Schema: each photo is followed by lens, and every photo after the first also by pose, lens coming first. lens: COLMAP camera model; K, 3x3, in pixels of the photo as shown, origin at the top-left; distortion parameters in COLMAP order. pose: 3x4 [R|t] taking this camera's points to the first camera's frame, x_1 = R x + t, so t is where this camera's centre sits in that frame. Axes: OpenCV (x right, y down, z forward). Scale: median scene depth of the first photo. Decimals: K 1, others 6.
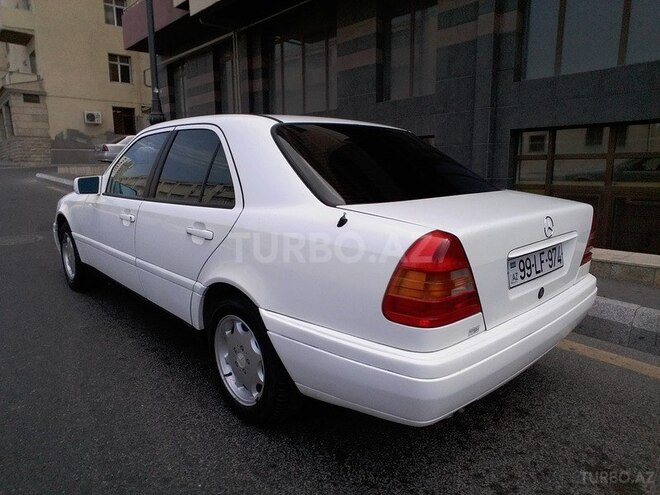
lens RADIAL K [[455.9, 0, 325.8], [0, 455.9, 250.2], [0, 0, 1]] dist [-0.039823, 0.039528]
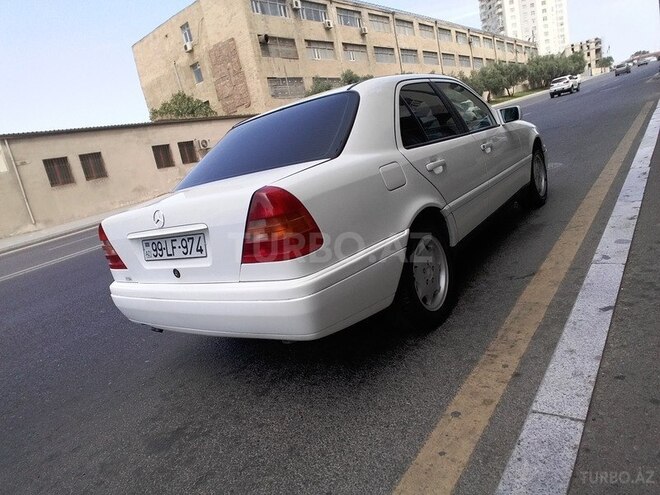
lens RADIAL K [[455.9, 0, 325.8], [0, 455.9, 250.2], [0, 0, 1]] dist [-0.039823, 0.039528]
pose [[0.180129, 0.172793, -0.968347, 0.301450], [0.022939, 0.983444, 0.179755, -0.030406], [0.983375, -0.054592, 0.173183, 0.210836]]
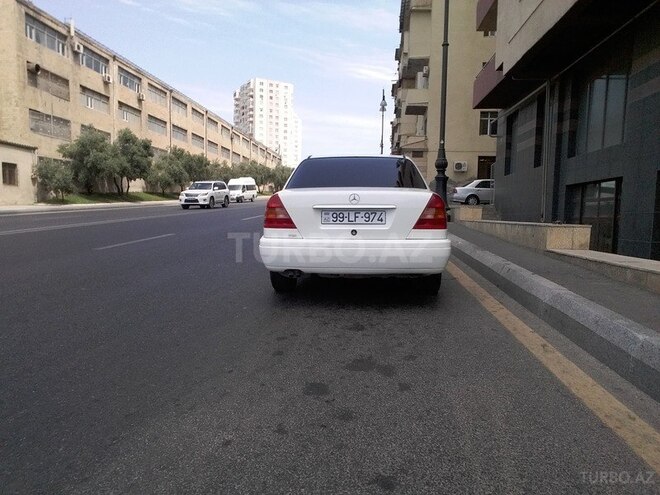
lens RADIAL K [[455.9, 0, 325.8], [0, 455.9, 250.2], [0, 0, 1]] dist [-0.039823, 0.039528]
pose [[0.676046, 0.077105, -0.732814, 0.333002], [-0.151211, 0.987862, -0.035557, 0.046597], [0.721177, 0.134848, 0.679500, -0.078650]]
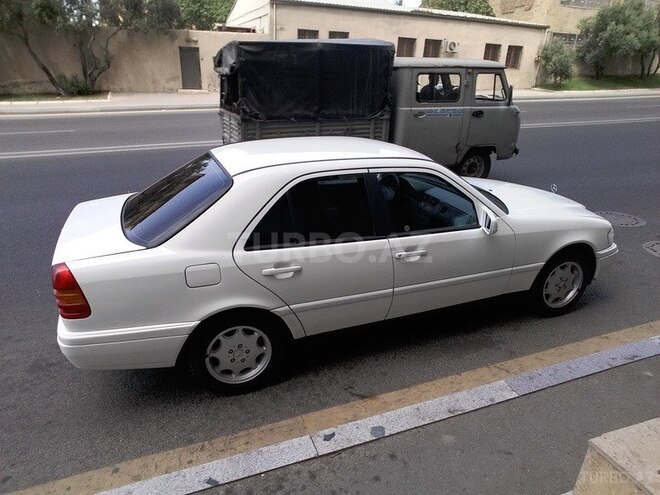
lens RADIAL K [[455.9, 0, 325.8], [0, 455.9, 250.2], [0, 0, 1]] dist [-0.039823, 0.039528]
pose [[-0.369799, 0.345944, -0.862306, 0.278606], [-0.208802, 0.873413, 0.439944, -0.163235], [0.905346, 0.342742, -0.250753, 0.402062]]
